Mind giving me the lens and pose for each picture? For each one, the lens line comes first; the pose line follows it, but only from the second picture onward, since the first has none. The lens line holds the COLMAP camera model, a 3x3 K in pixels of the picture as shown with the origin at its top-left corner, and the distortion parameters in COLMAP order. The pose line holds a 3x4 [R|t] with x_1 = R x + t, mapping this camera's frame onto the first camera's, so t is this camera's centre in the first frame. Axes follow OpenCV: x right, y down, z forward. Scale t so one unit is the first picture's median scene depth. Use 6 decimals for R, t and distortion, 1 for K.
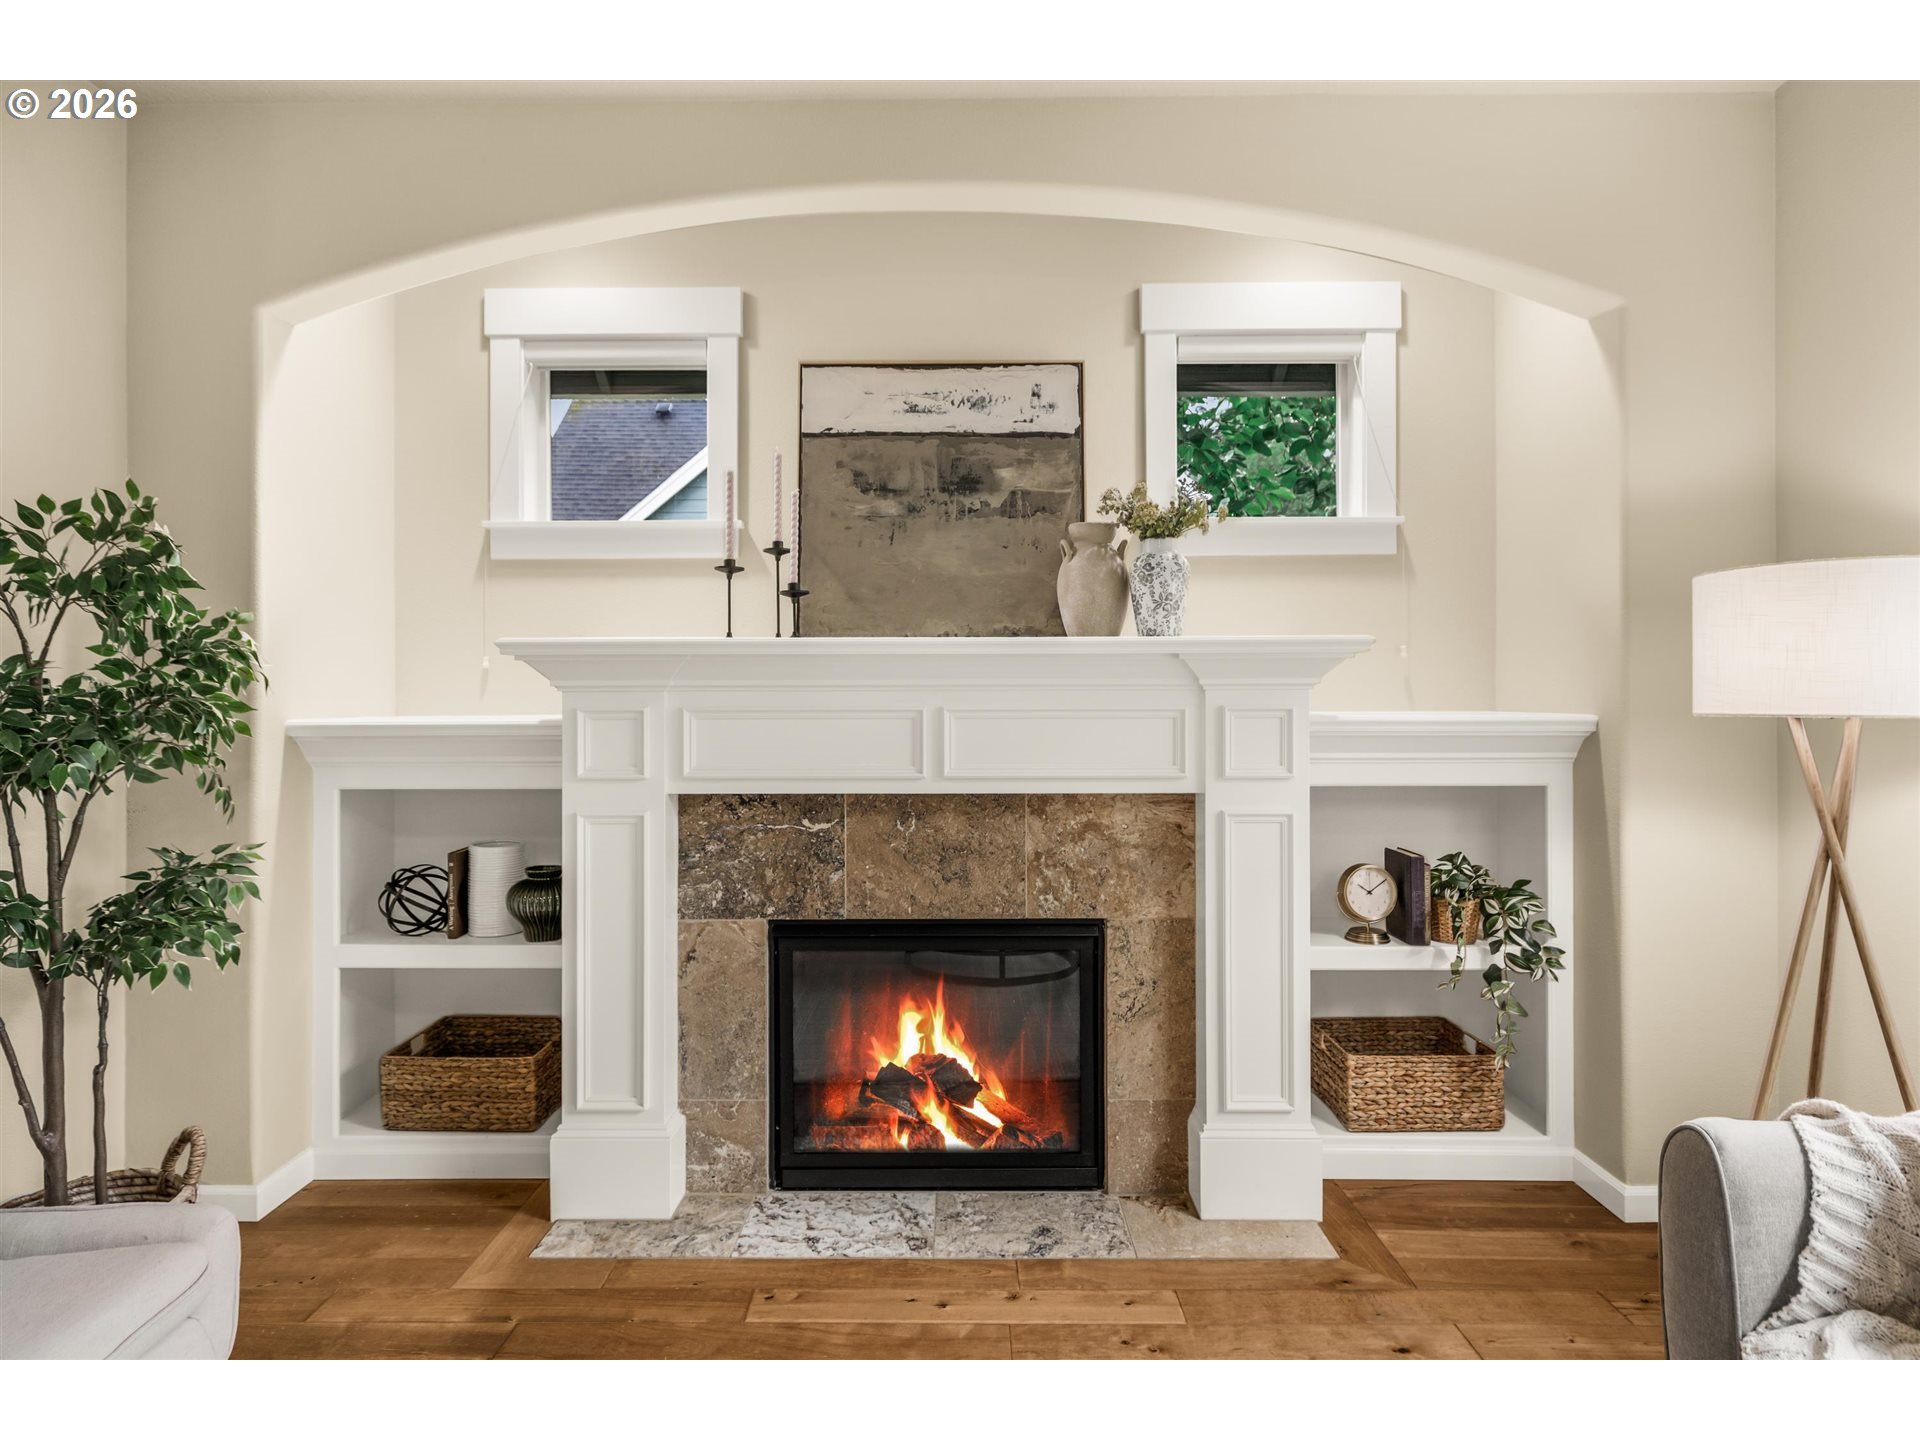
lens RADIAL K [[1035.3, 0, 957.9], [0, 1035.3, 701.2], [0, 0, 1]] dist [0.000534, 0.000688]
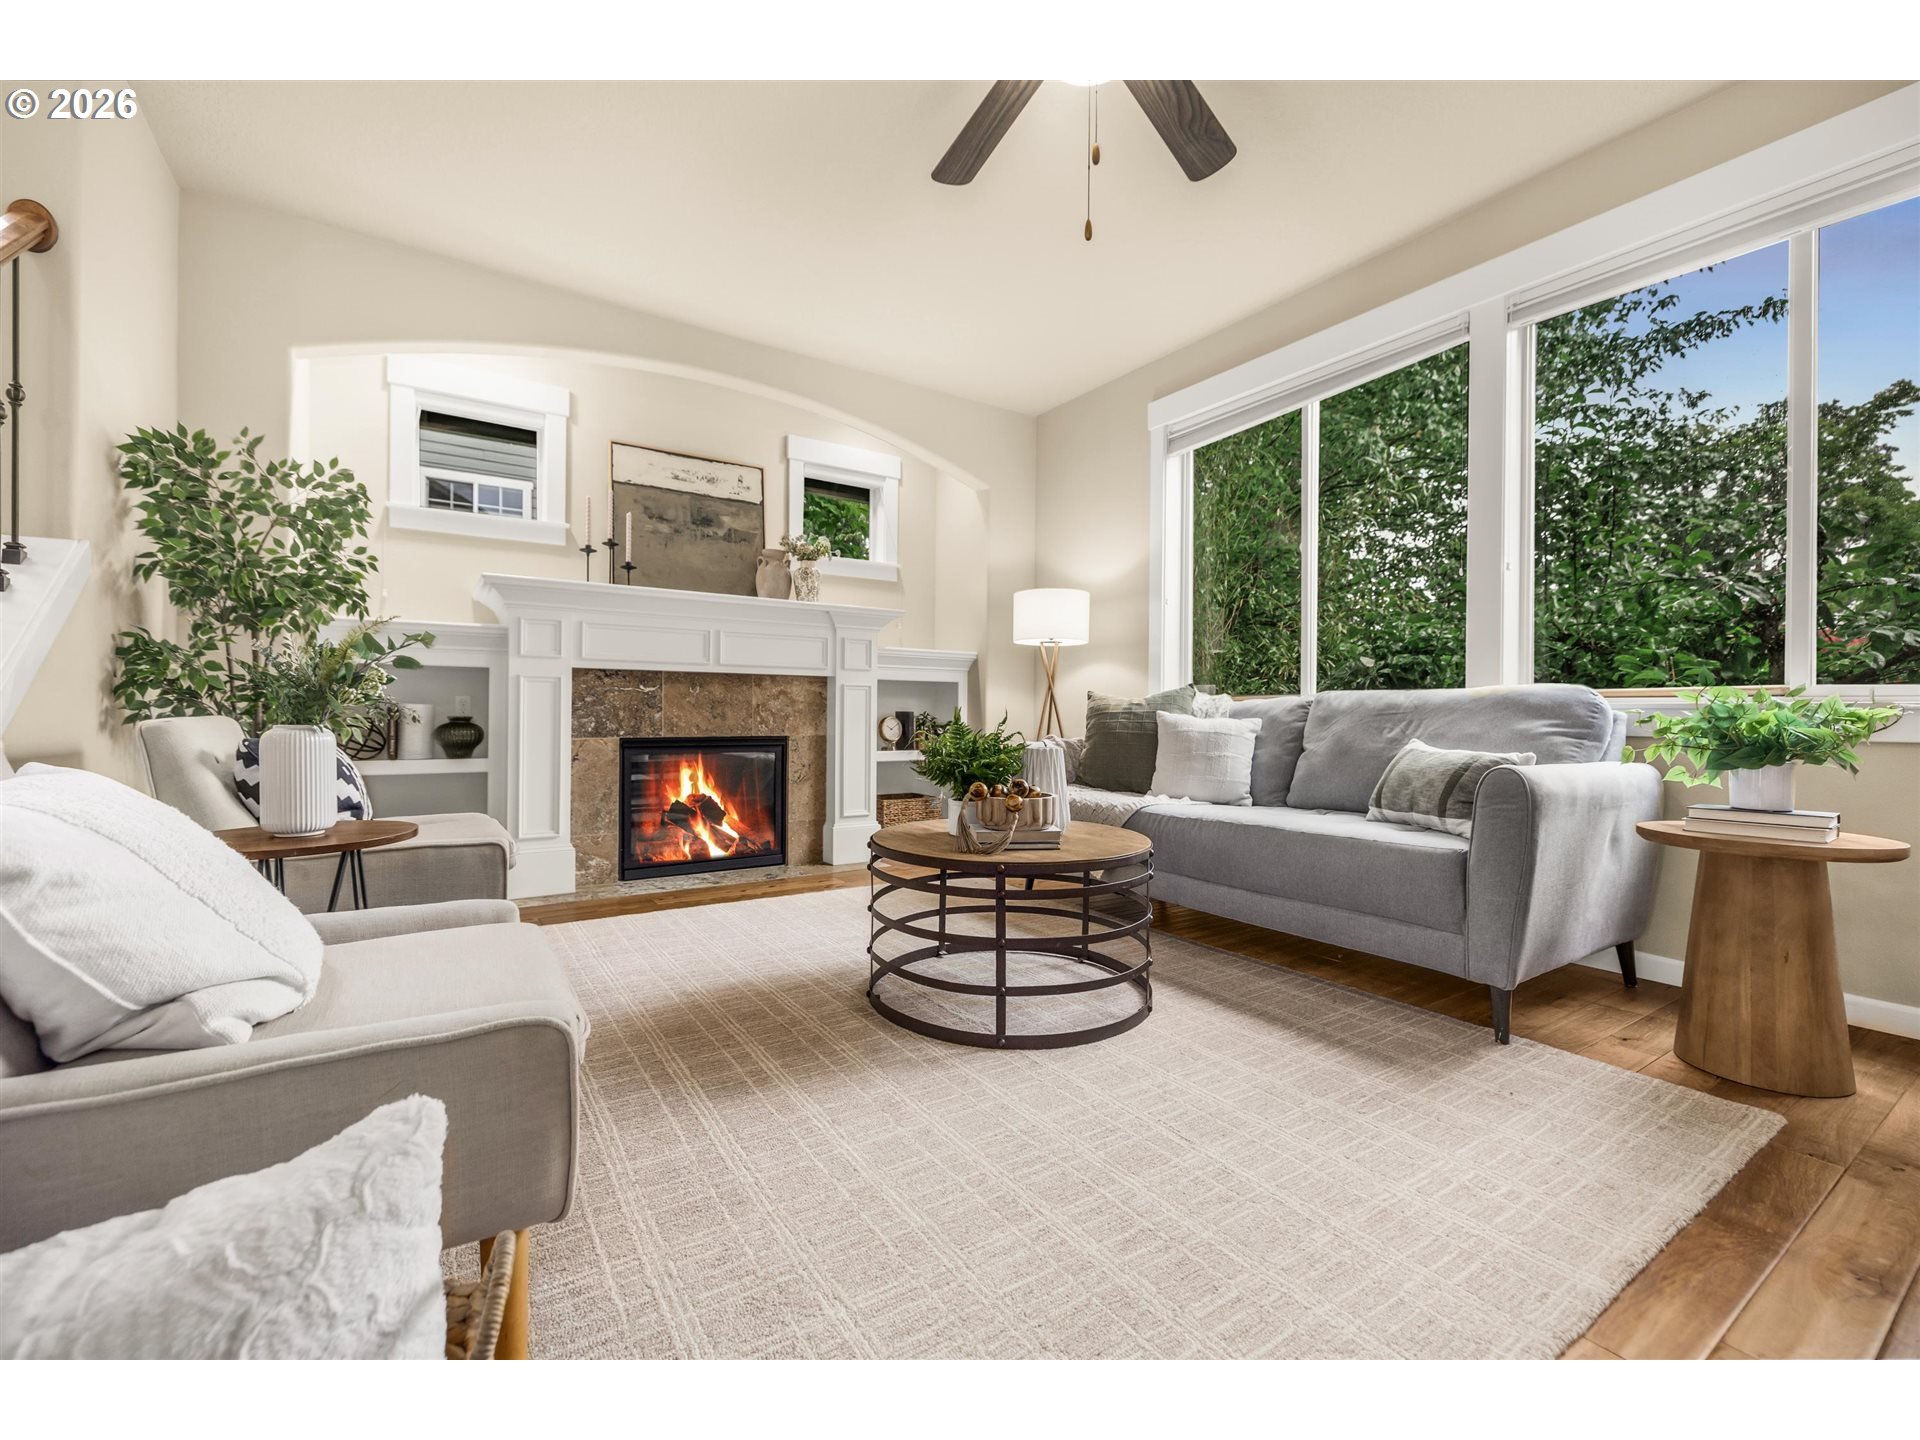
lens RADIAL K [[804.2, 0, 947.6], [0, 804.2, 719.8], [0, 0, 1]] dist [-0.000318, 0.000113]
pose [[0.833705, 0.004594, 0.552190, -0.494163], [-0.008956, 0.999946, 0.005204, 0.164193], [-0.552137, -0.009284, 0.833702, -0.555998]]
